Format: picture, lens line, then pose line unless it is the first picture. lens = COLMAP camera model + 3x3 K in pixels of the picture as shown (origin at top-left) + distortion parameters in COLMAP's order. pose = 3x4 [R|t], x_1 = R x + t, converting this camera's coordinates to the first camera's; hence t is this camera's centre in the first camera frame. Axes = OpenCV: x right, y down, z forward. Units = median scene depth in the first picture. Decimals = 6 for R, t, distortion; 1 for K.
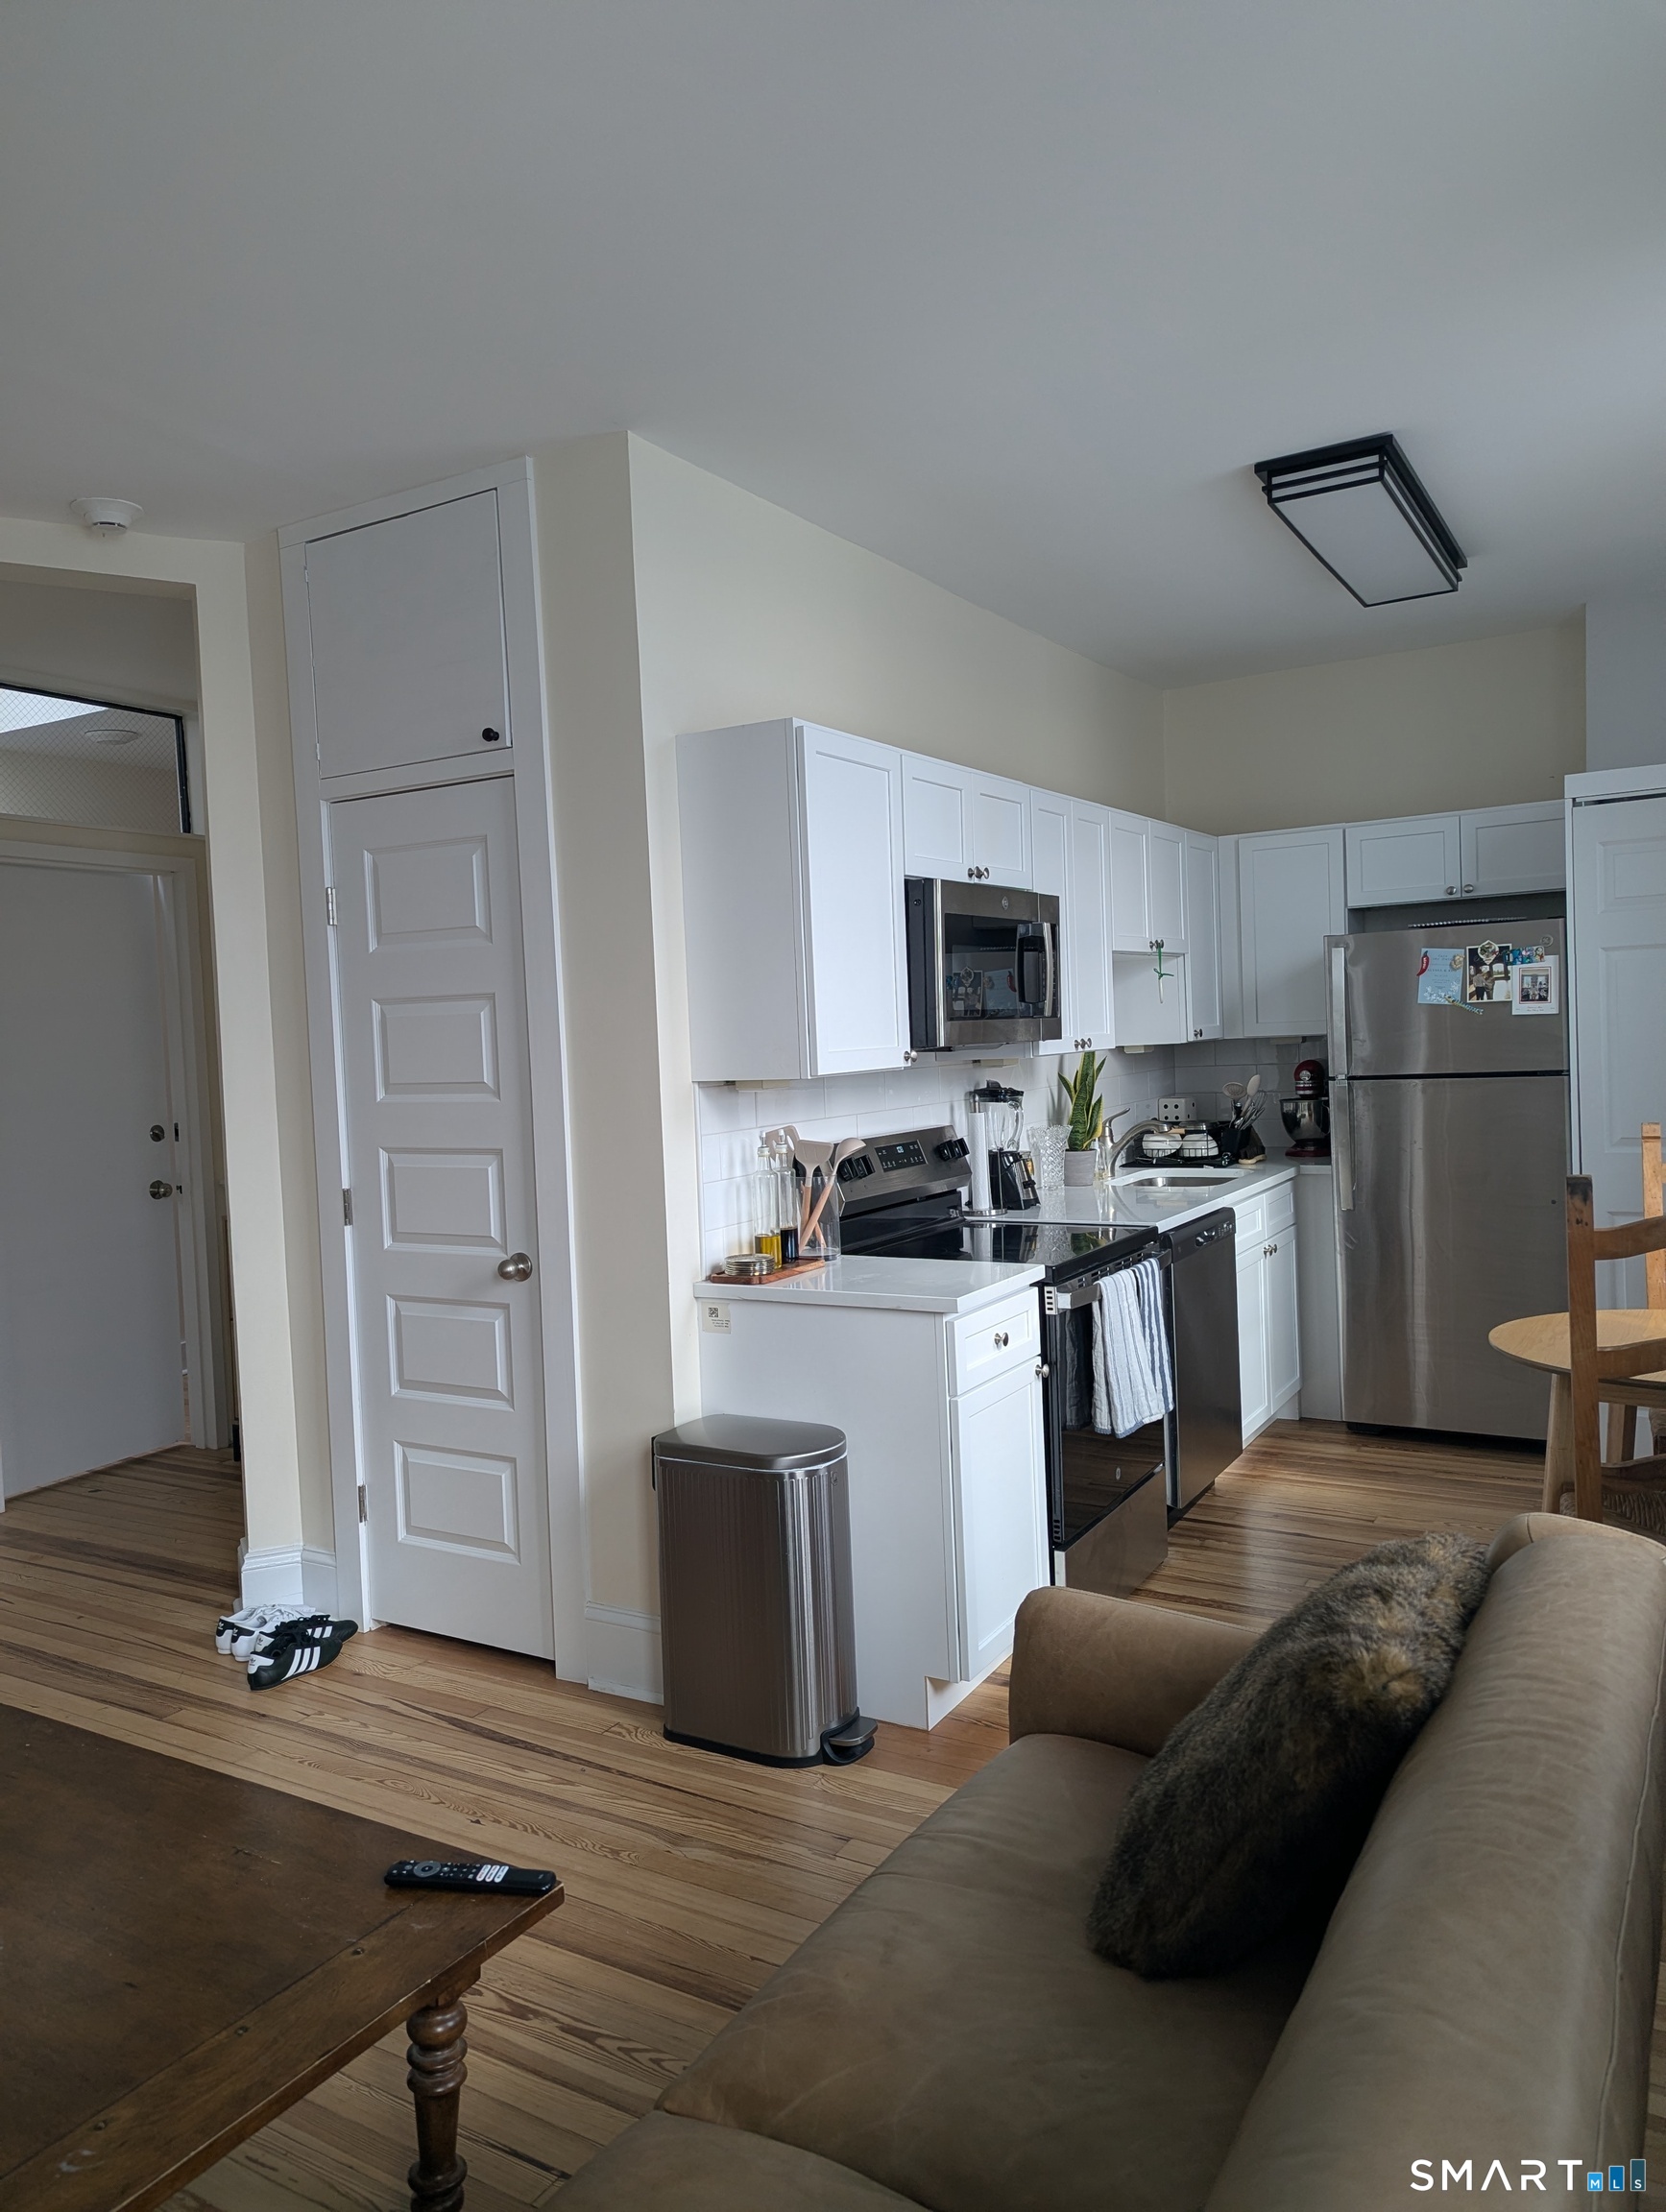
lens RADIAL K [[1538.7, 0, 798.4], [0, 1538.7, 1102.0], [0, 0, 1]] dist [0.073484, -0.063575]
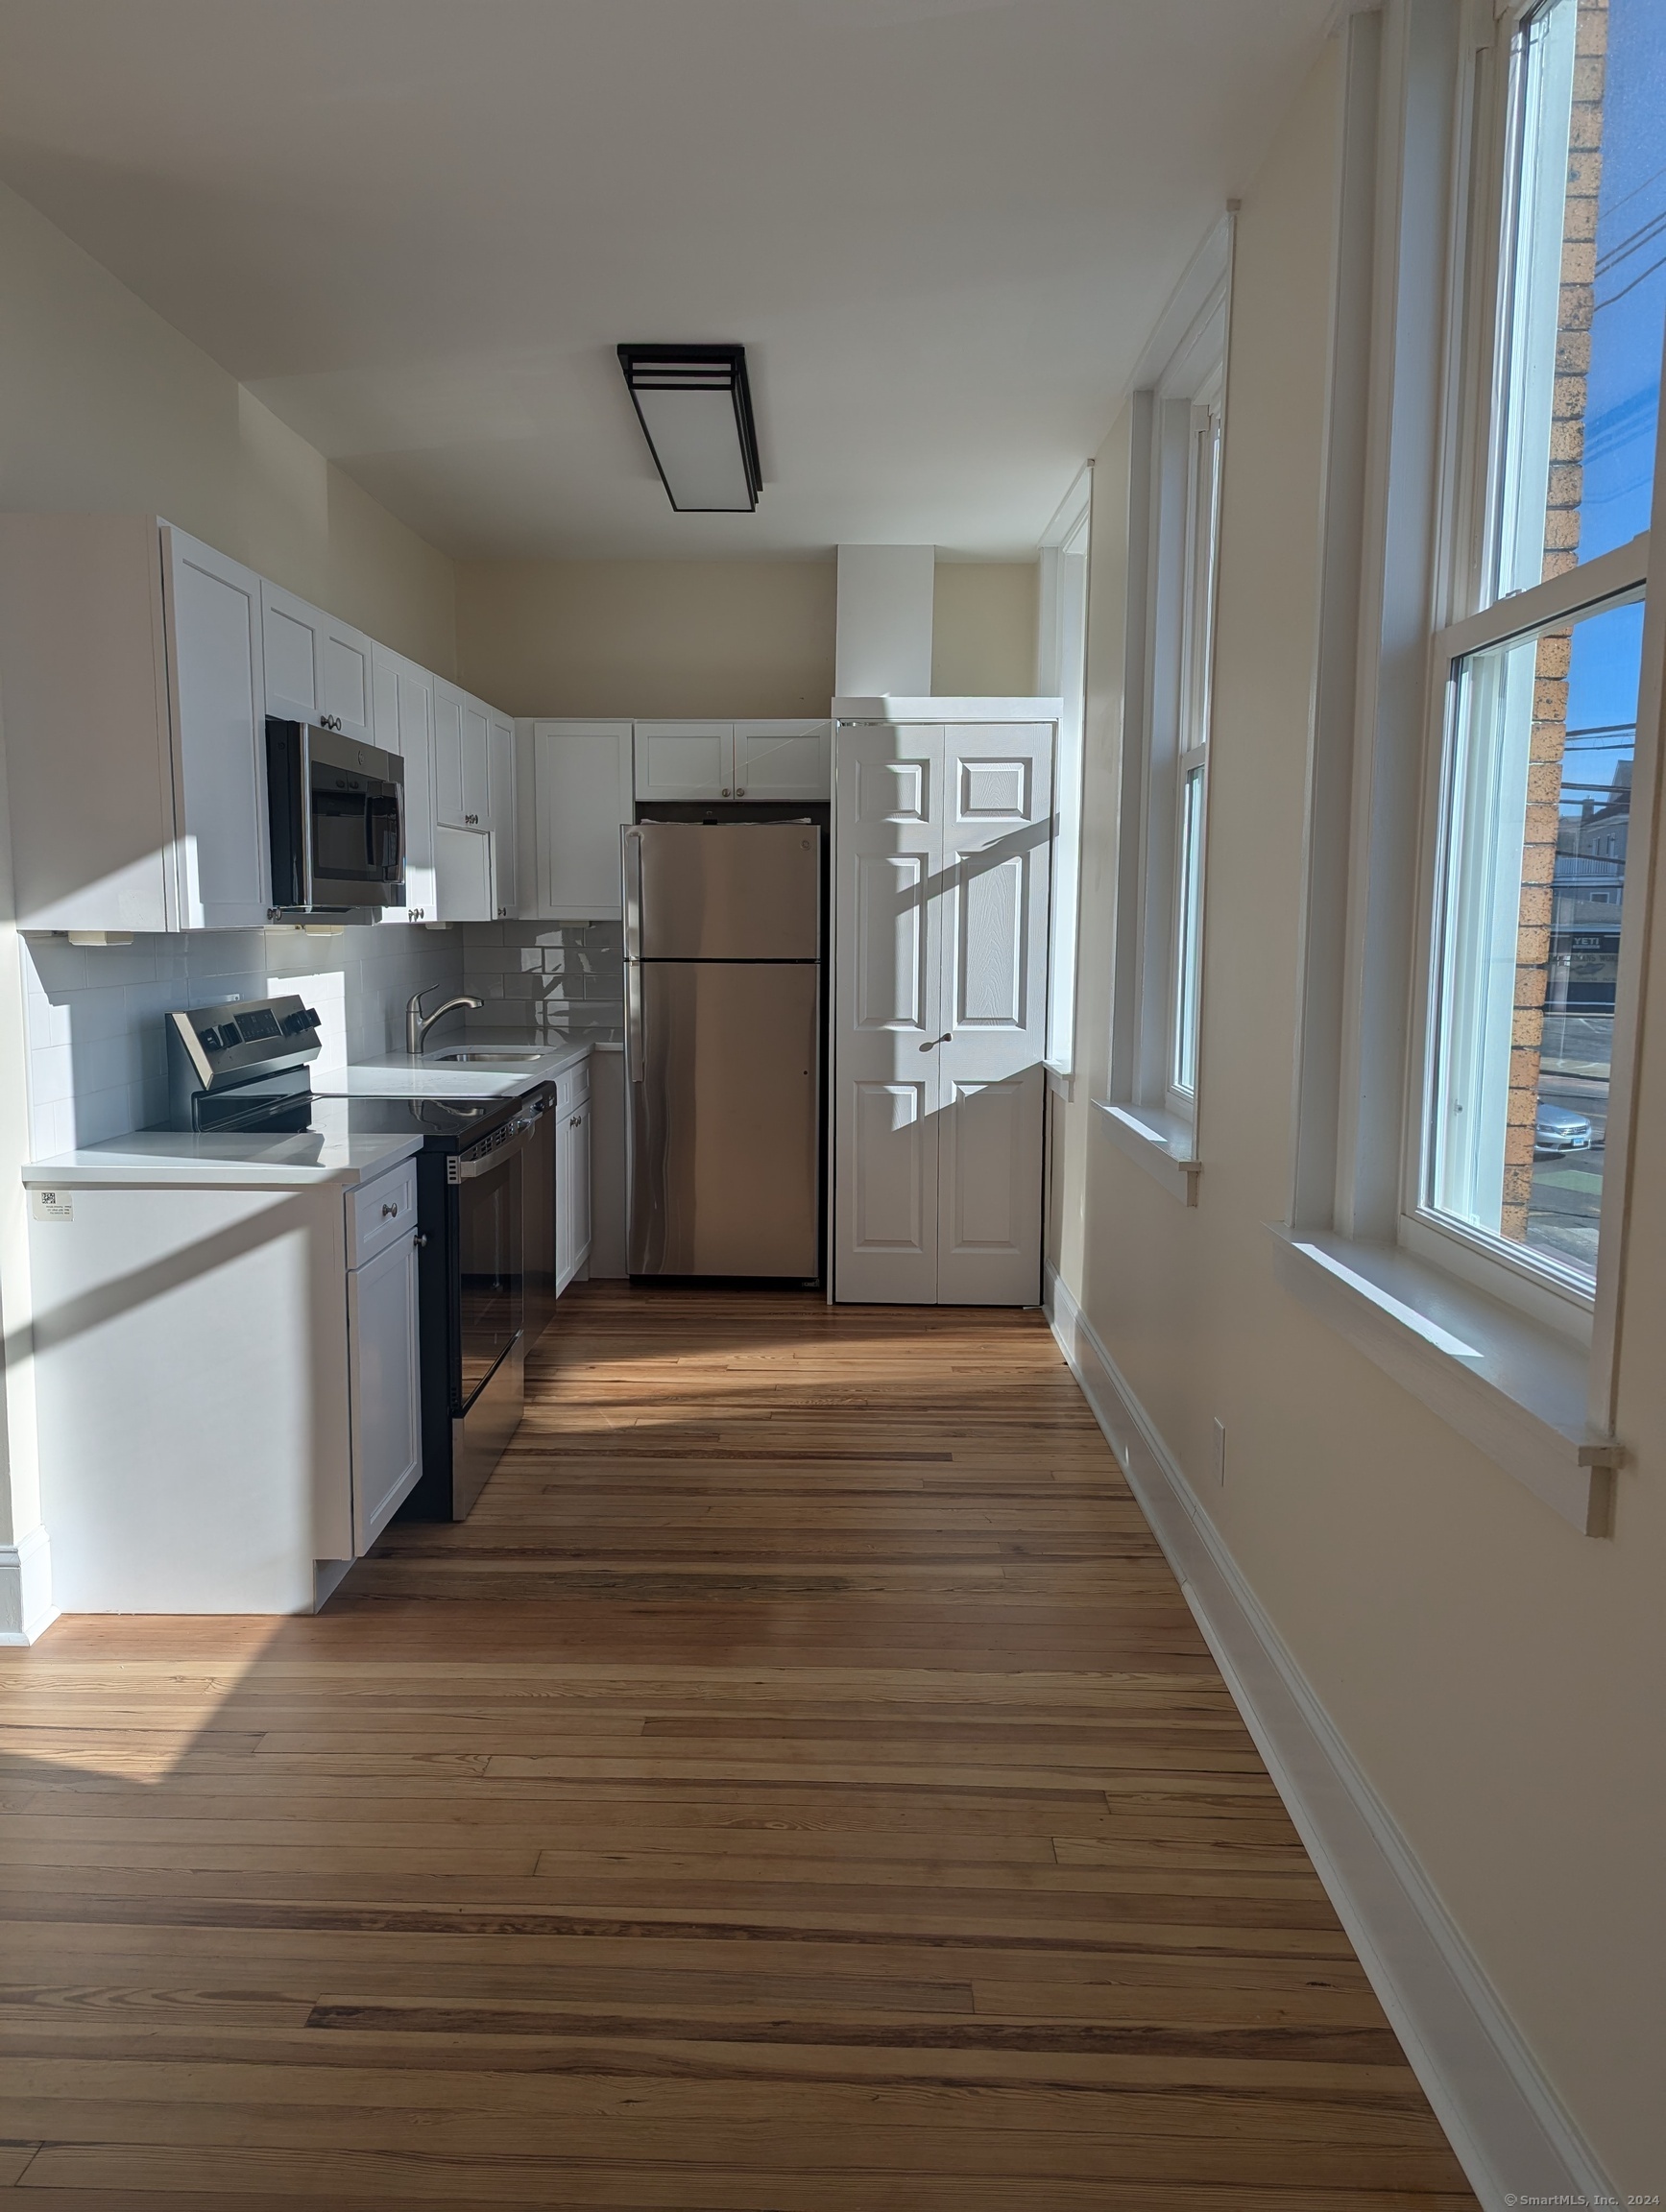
lens RADIAL K [[1538.7, 0, 798.4], [0, 1538.7, 1102.0], [0, 0, 1]] dist [0.073484, -0.063575]
pose [[0.866922, -0.013055, 0.498273, -0.094329], [-0.022238, 0.997649, 0.064830, 0.011788], [-0.497947, -0.067283, 0.864593, 0.023532]]
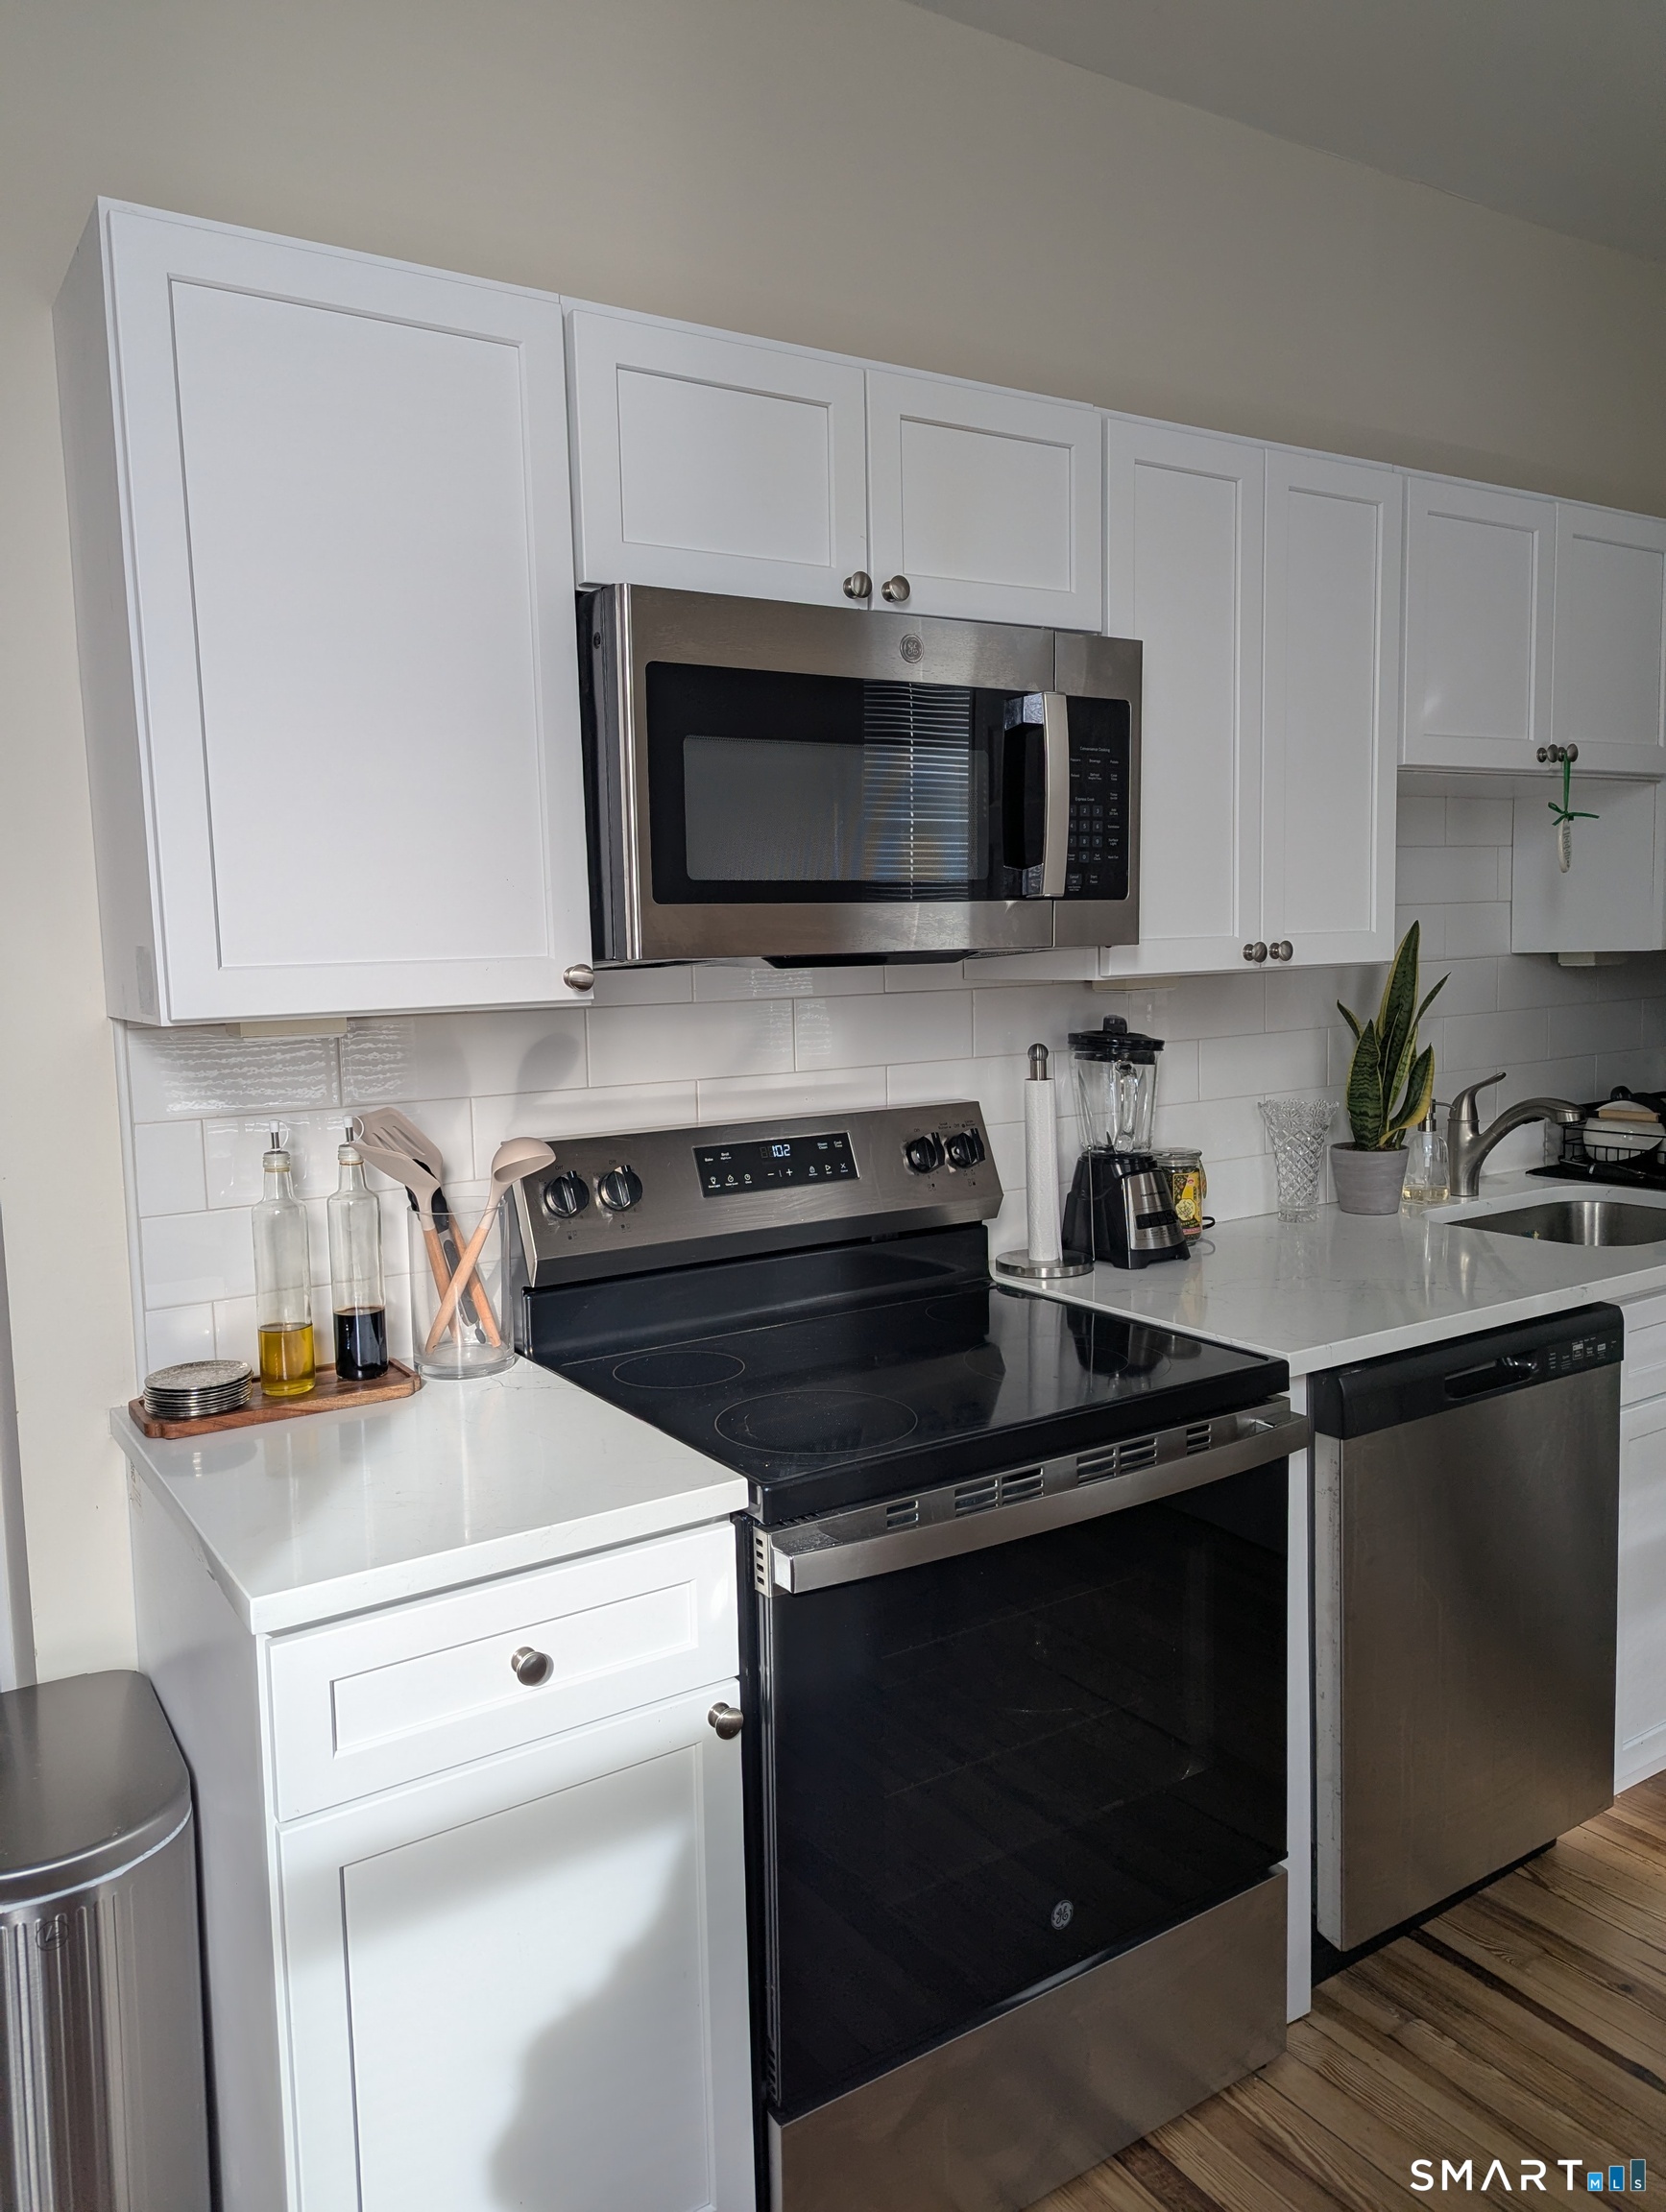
lens RADIAL K [[1537.1, 0, 807.6], [0, 1537.1, 1087.8], [0, 0, 1]] dist [0.071074, -0.068086]
pose [[0.893986, 0.063856, -0.443522, 0.273724], [-0.032738, 0.996457, 0.077476, -0.027905], [0.446898, -0.054742, 0.892908, 0.482348]]
